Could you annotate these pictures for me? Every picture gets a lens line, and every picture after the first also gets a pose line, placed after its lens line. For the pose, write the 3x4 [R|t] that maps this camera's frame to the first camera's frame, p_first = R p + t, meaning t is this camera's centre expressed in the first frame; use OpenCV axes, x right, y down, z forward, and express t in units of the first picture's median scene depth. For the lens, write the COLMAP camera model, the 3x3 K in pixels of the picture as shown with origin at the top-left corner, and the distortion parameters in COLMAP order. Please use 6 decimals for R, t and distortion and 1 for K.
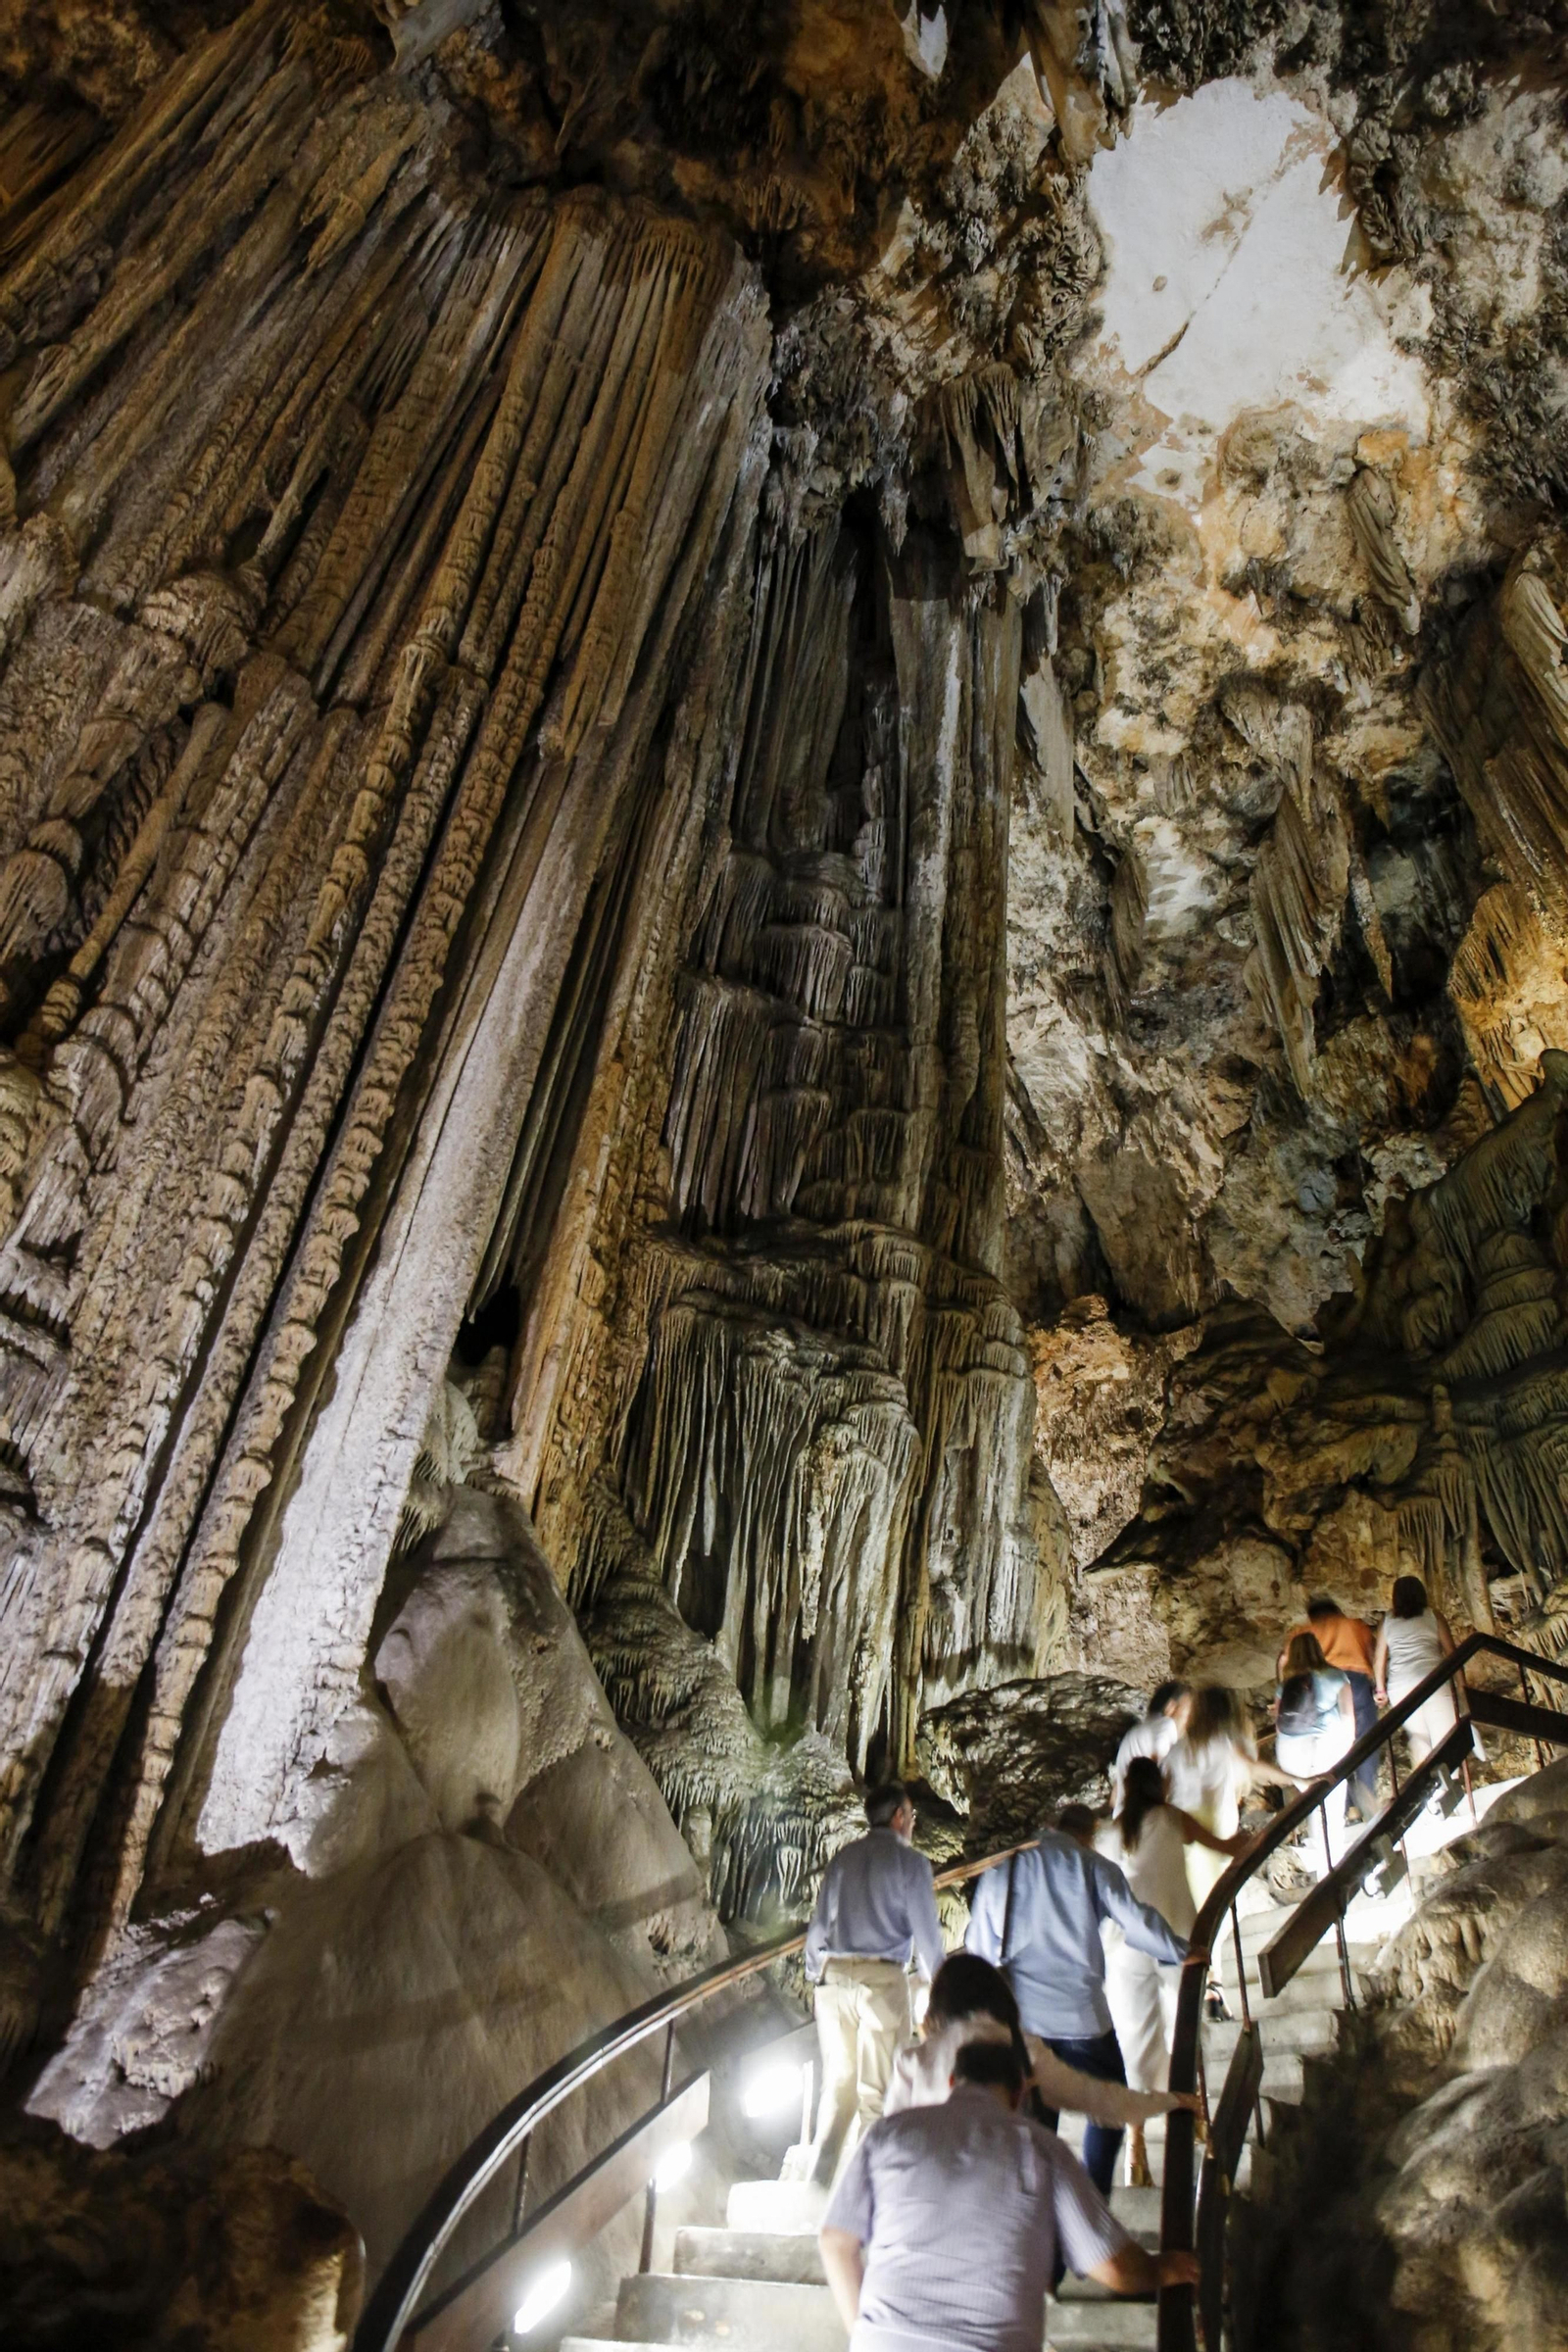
lens RADIAL K [[1588.3, 0, 782.4], [0, 1588.3, 1177.0], [0, 0, 1]] dist [-0.078613, 0.050637]
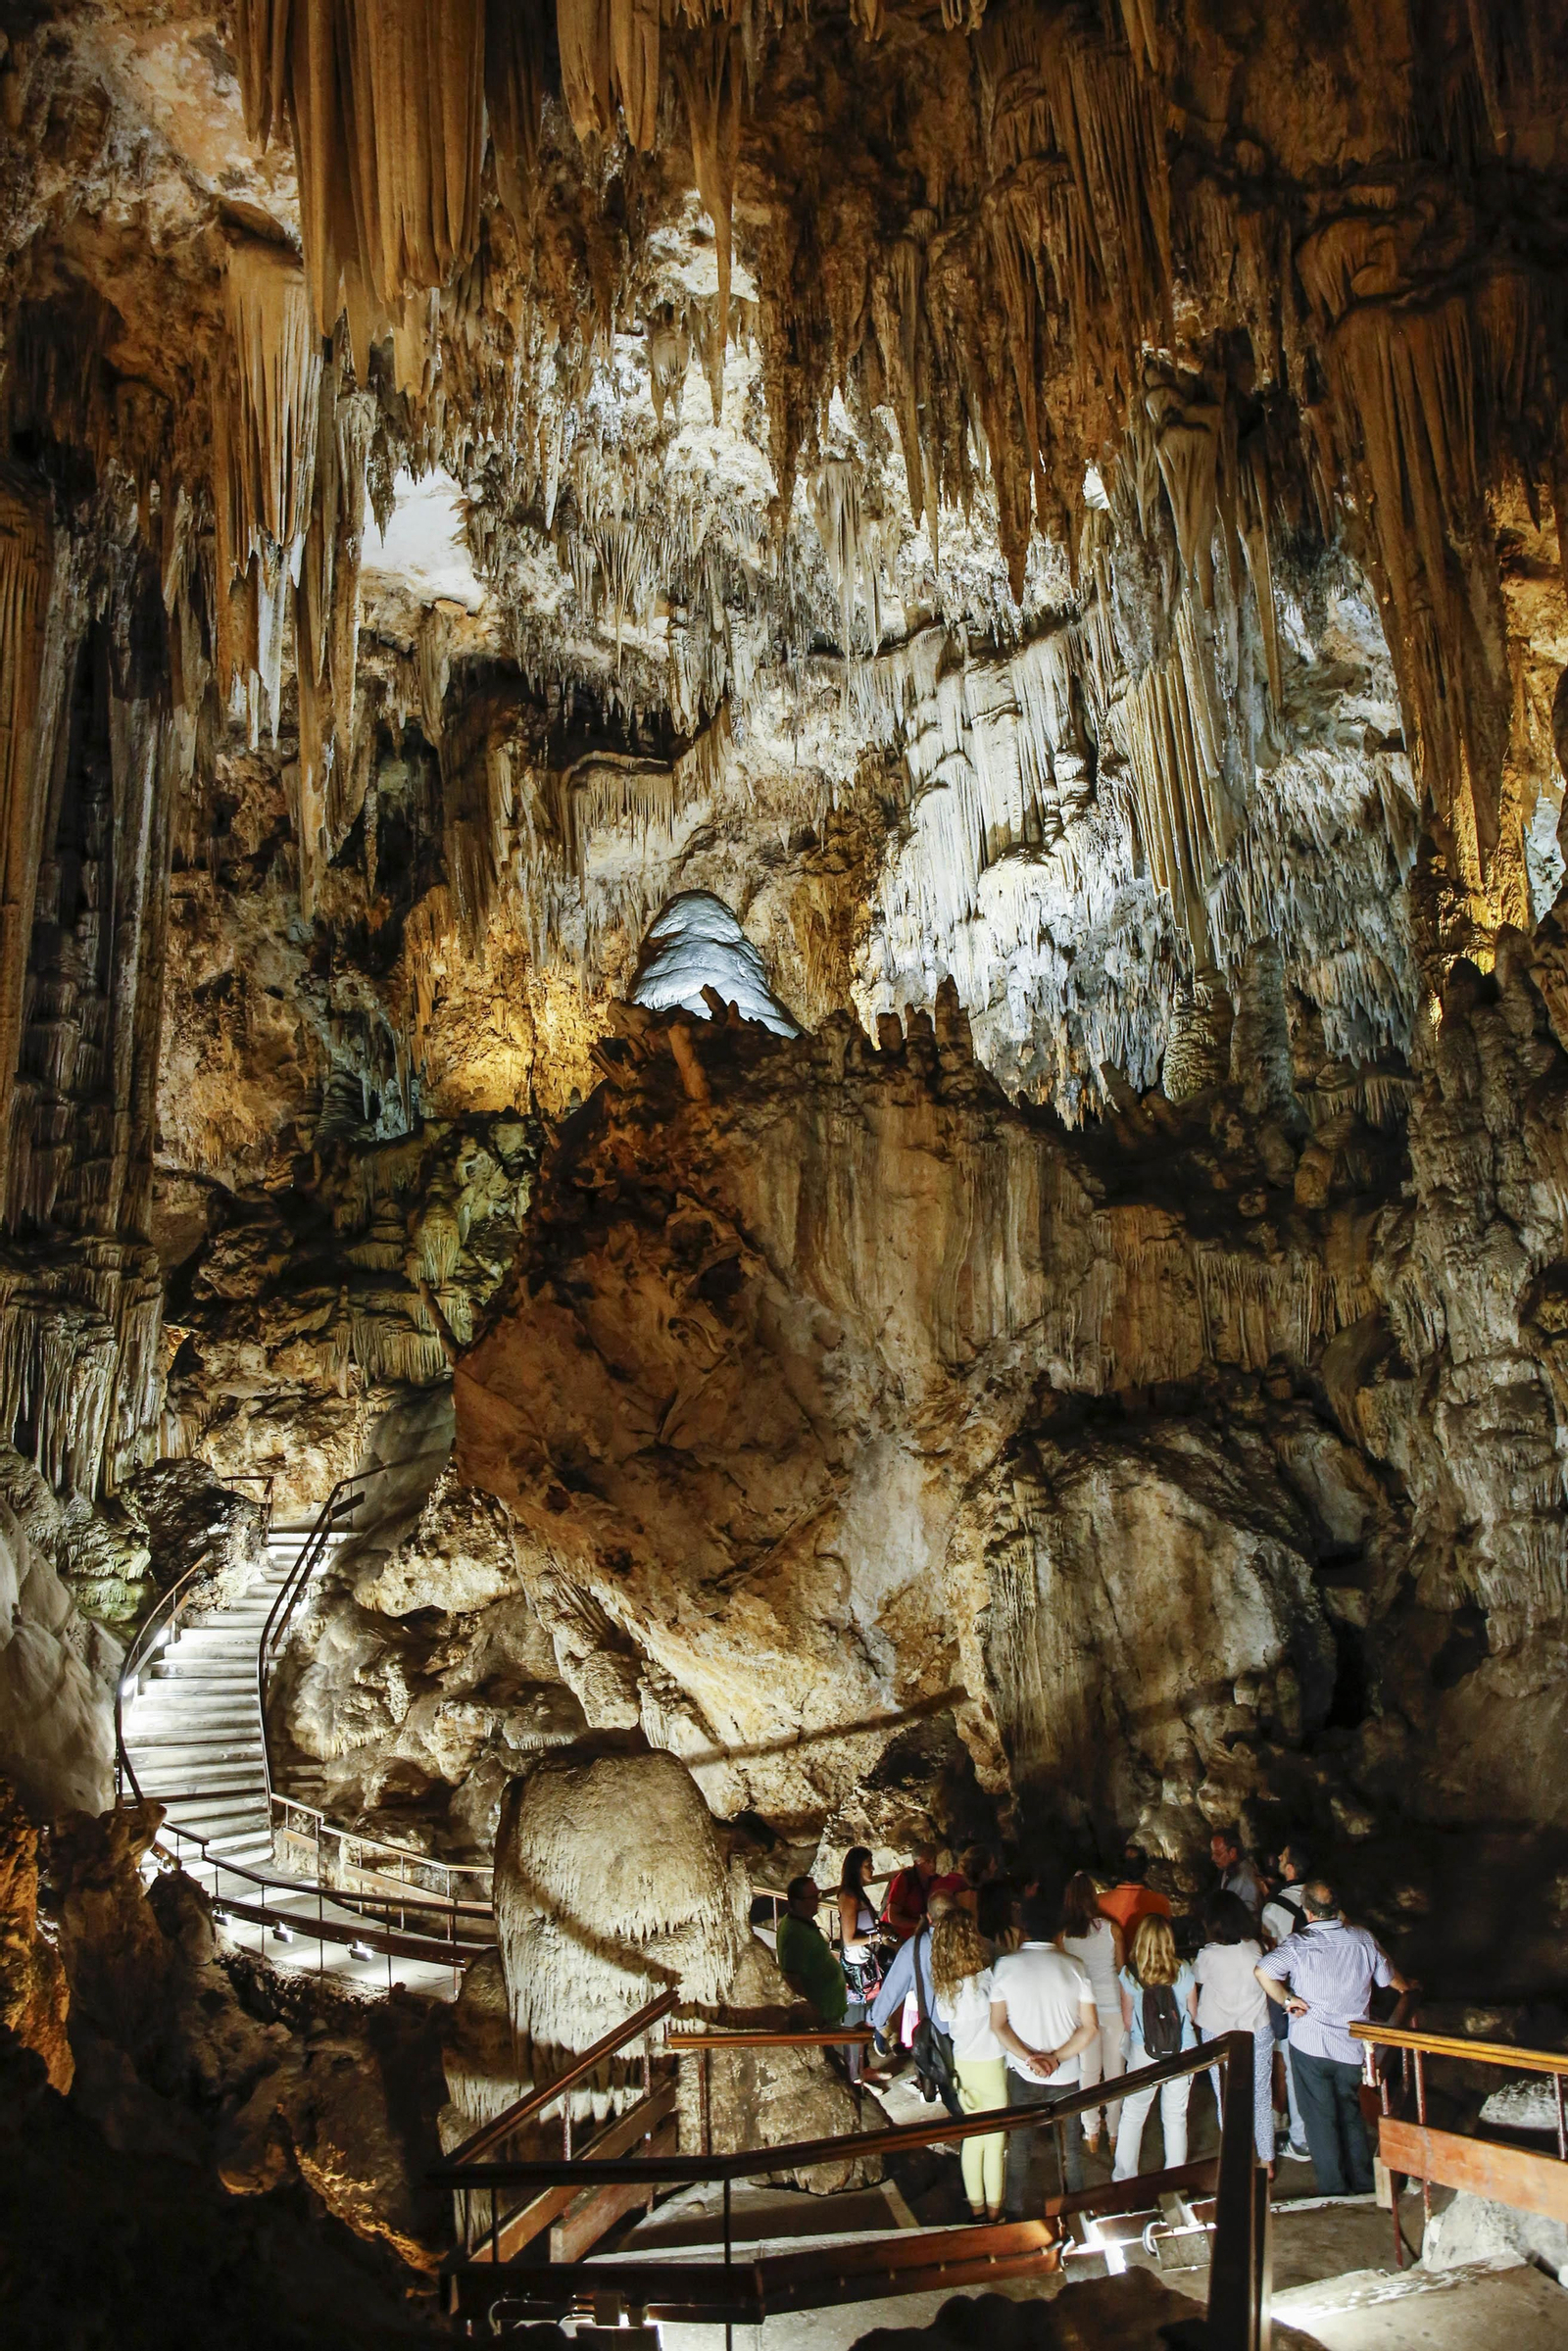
lens RADIAL K [[1587.6, 0, 774.1], [0, 1587.6, 1182.8], [0, 0, 1]] dist [-0.078613, 0.050637]
pose [[0.777044, -0.016626, 0.629227, -0.578934], [-0.330626, 0.839861, 0.430488, -1.283436], [-0.535621, -0.542546, 0.647112, -0.792371]]
